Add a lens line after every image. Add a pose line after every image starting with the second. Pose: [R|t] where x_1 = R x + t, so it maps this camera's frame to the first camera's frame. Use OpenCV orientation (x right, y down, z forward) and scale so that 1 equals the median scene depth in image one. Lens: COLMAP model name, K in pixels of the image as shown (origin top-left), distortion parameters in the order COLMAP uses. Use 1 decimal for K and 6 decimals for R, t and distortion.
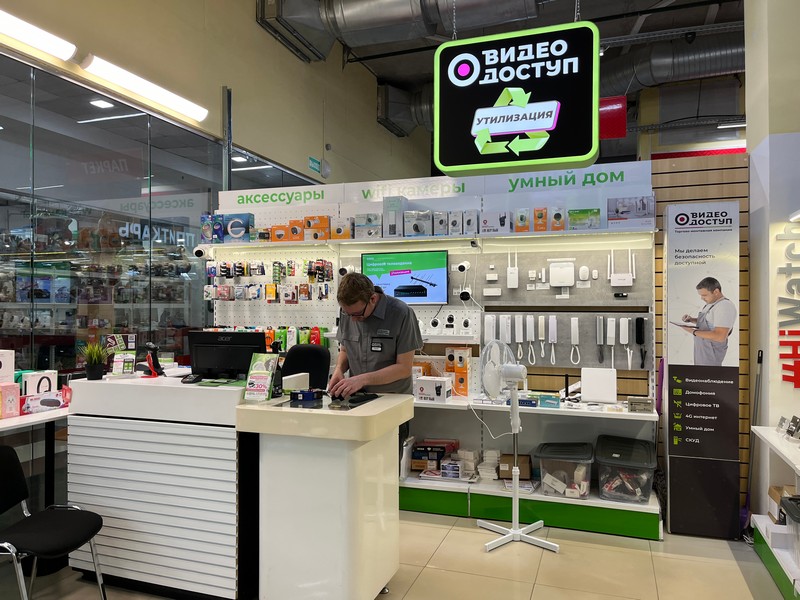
lens RADIAL K [[600.3, 0, 397.7], [0, 600.3, 304.9], [0, 0, 1]] dist [0.020643, -0.030888]
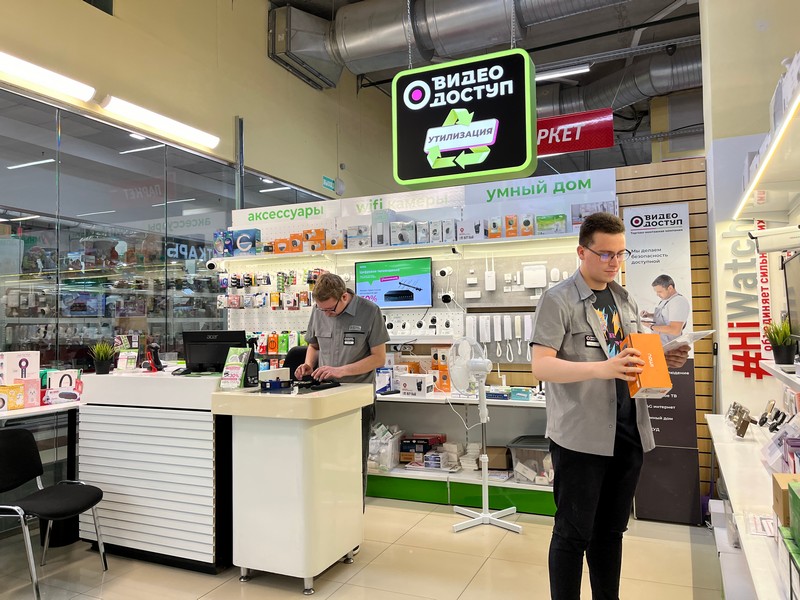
lens RADIAL K [[600.3, 0, 403.8], [0, 600.3, 296.0], [0, 0, 1]] dist [0.020643, -0.030888]
pose [[0.996717, -0.020844, -0.078234, 0.136597], [0.017651, 0.998991, -0.041287, 0.026235], [0.079015, 0.039771, 0.996080, -0.090966]]
